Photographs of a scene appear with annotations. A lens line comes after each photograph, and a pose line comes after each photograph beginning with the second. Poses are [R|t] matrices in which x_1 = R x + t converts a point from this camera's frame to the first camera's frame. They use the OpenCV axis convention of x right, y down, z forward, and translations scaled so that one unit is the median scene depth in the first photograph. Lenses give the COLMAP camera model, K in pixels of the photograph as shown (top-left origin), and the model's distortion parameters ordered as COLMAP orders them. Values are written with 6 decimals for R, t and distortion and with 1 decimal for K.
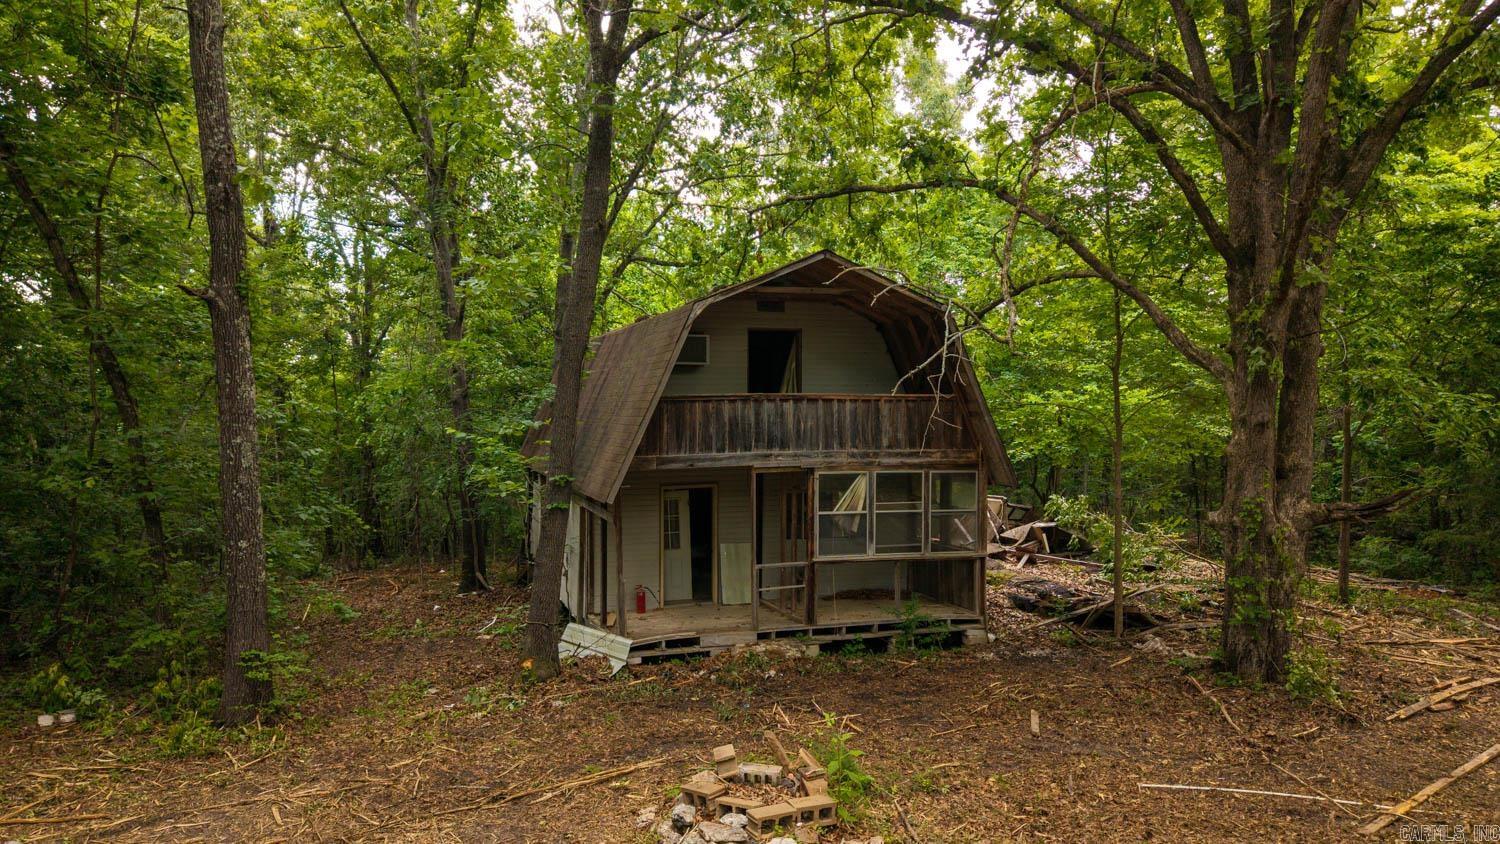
lens RADIAL K [[993.0, 0, 750.7], [0, 993.0, 432.7], [0, 0, 1]] dist [0.034333, -0.037809]
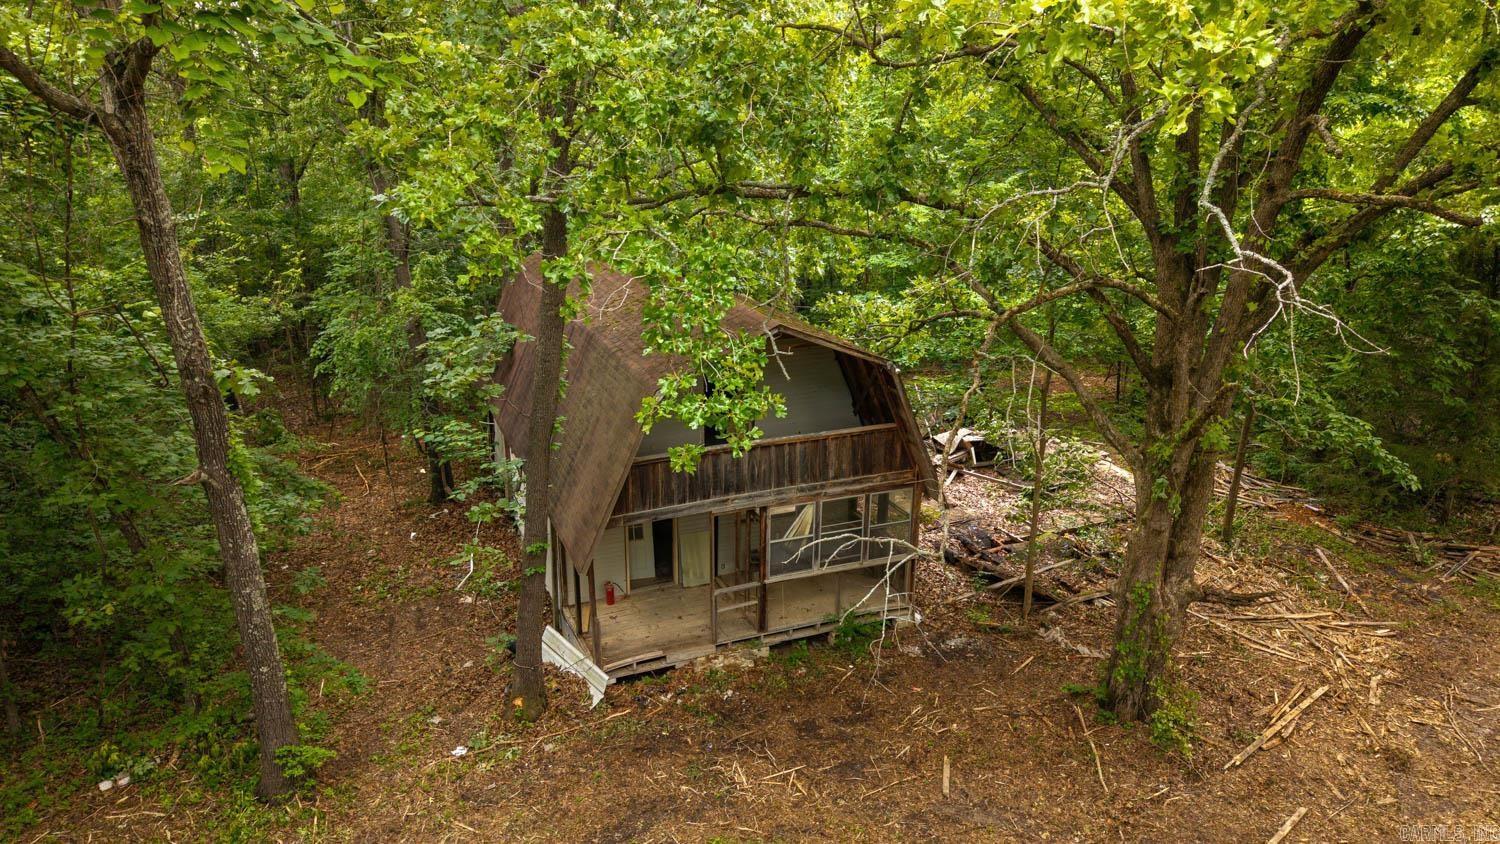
lens RADIAL K [[993.0, 0, 750.6], [0, 993.0, 422.6], [0, 0, 1]] dist [0.034333, -0.037809]
pose [[0.998247, -0.013127, 0.057717, -0.016489], [-0.004624, 0.954823, 0.297138, -0.390641], [-0.059010, -0.296884, 0.953088, -0.020995]]
